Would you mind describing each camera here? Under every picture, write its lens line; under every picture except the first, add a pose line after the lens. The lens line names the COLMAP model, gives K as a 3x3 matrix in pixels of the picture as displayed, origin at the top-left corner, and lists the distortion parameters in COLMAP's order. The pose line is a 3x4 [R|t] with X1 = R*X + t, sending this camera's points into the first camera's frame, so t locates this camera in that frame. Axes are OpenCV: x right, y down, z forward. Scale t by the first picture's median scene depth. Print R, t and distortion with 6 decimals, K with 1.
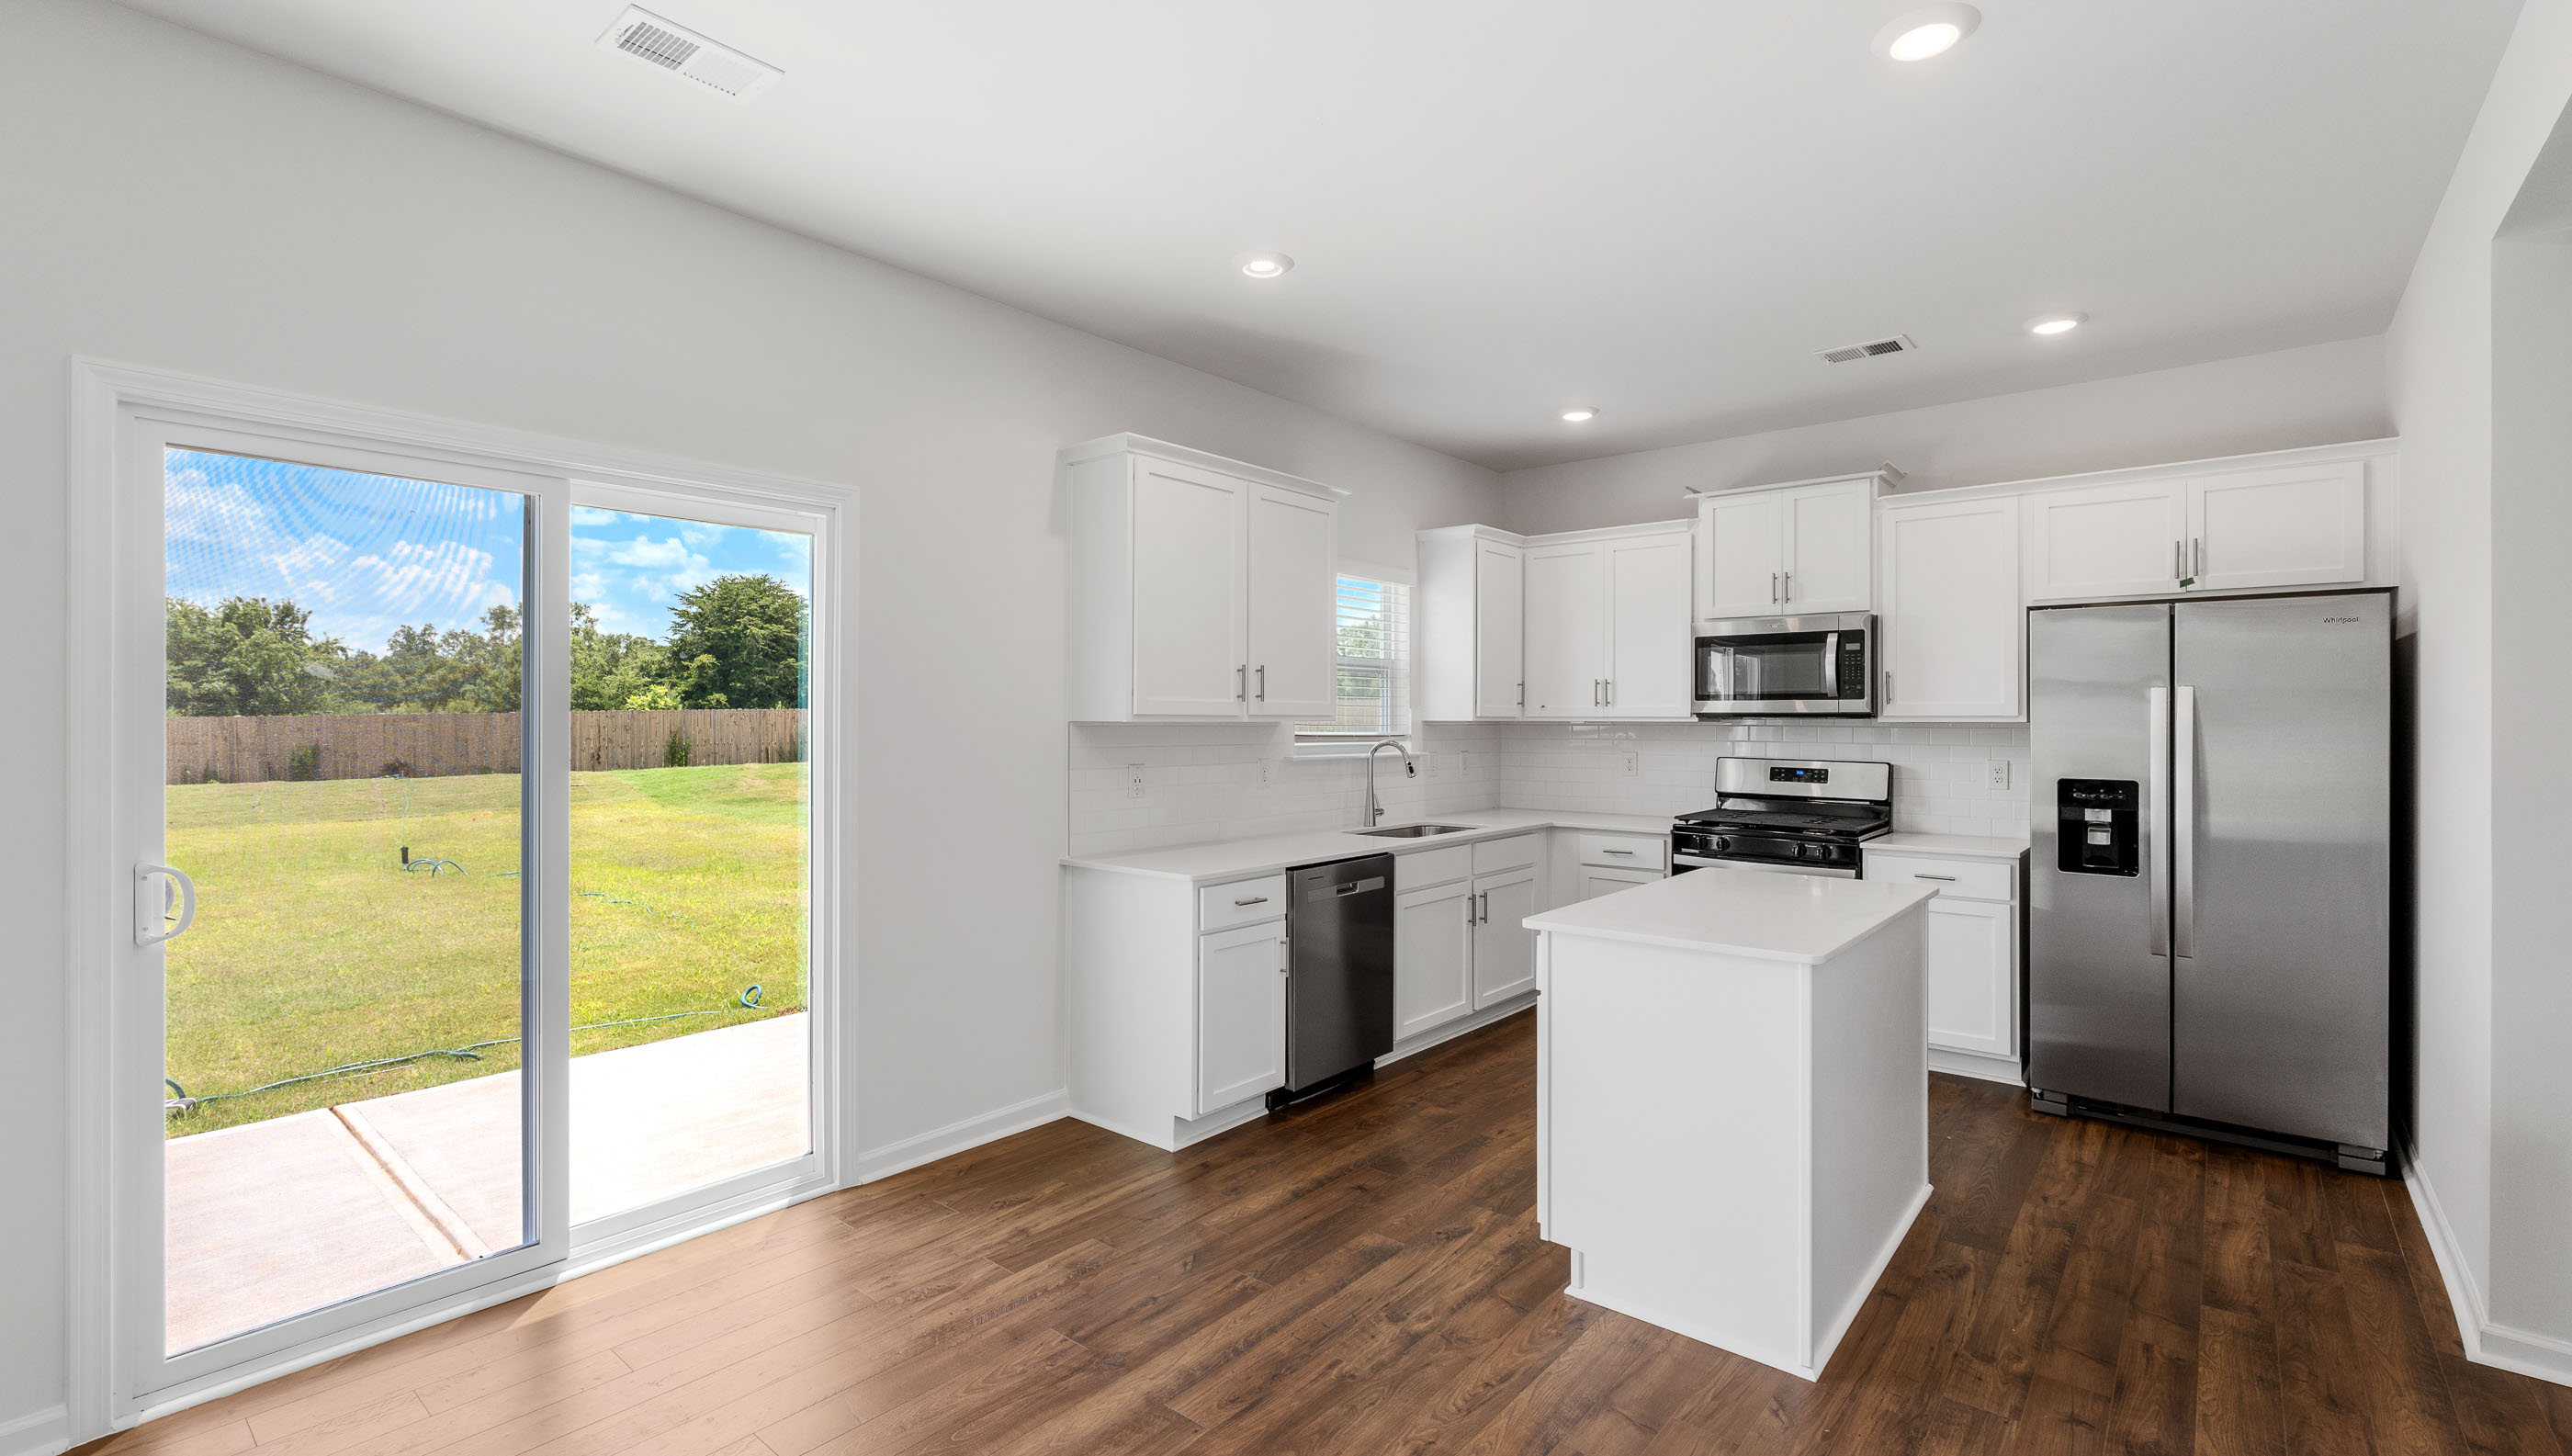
lens RADIAL K [[1114.2, 0, 1295.4], [0, 1114.2, 718.5], [0, 0, 1]] dist [-0.003108, -0.000505]
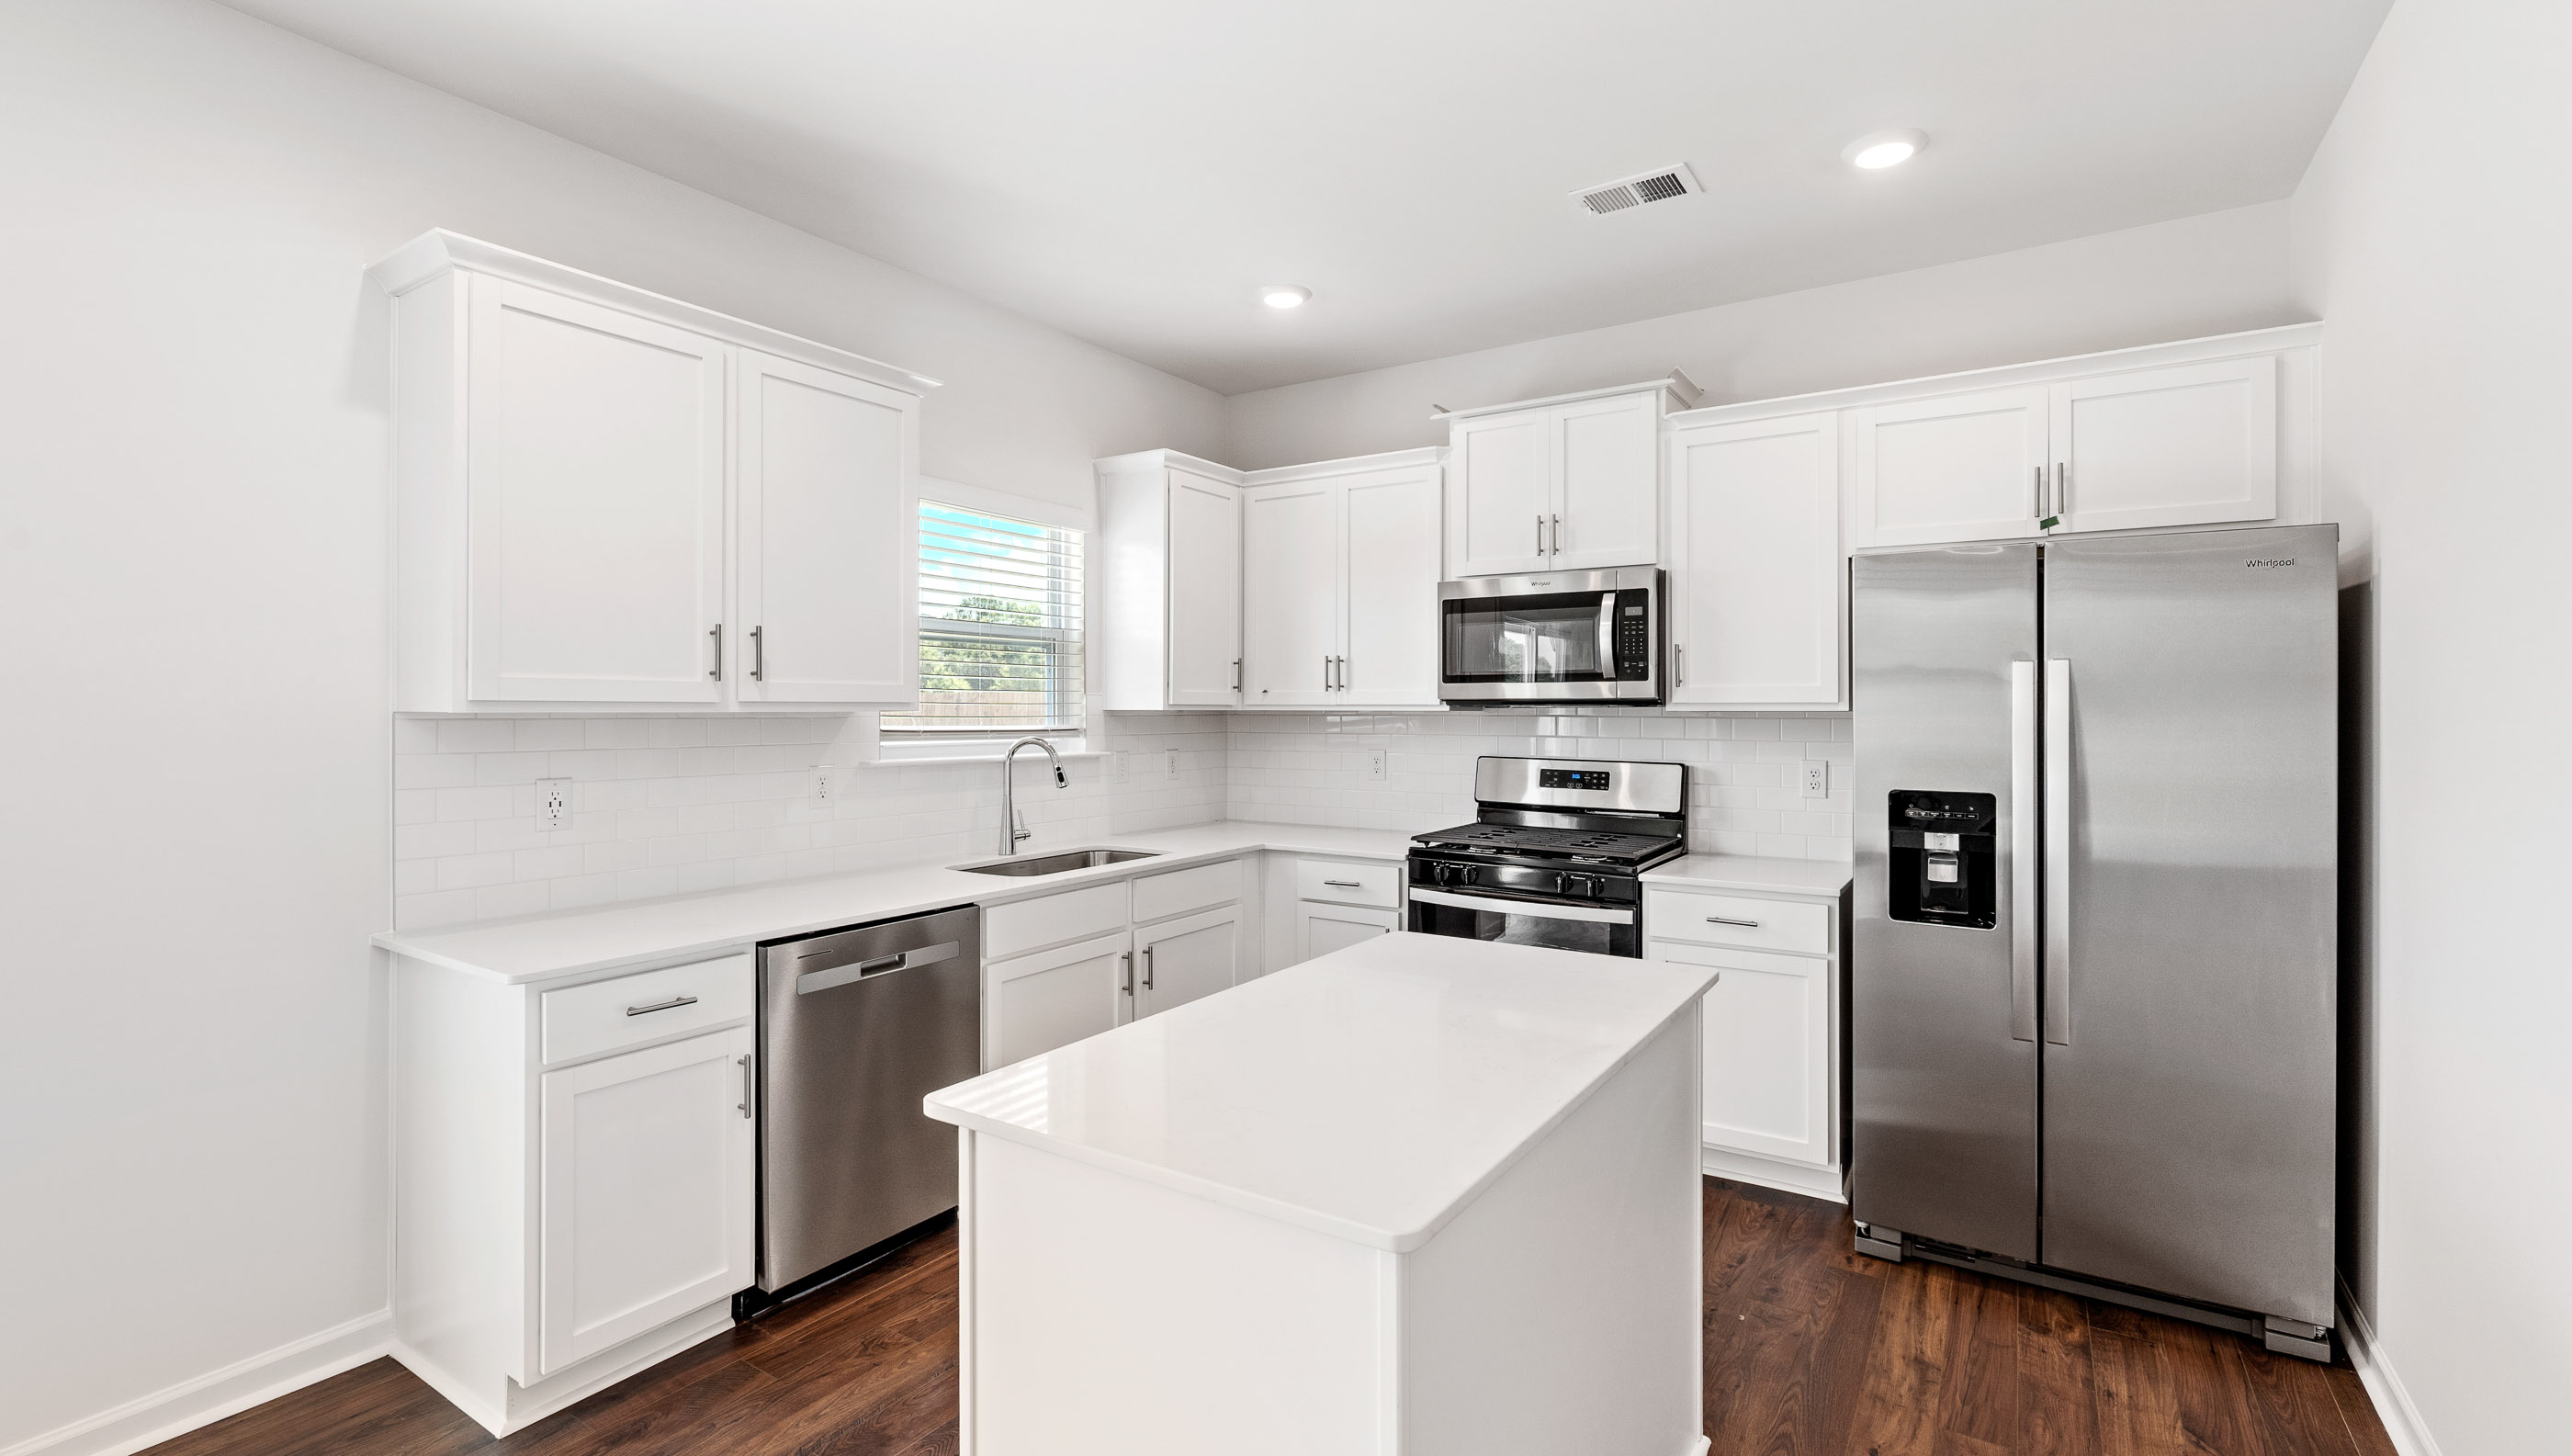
lens RADIAL K [[1114.2, 0, 1296.1], [0, 1114.2, 709.8], [0, 0, 1]] dist [-0.003108, -0.000505]
pose [[0.992972, -0.001769, 0.118338, 0.210784], [0.001575, 0.999997, 0.001729, 0.000980], [-0.118341, -0.001531, 0.992972, 0.317059]]
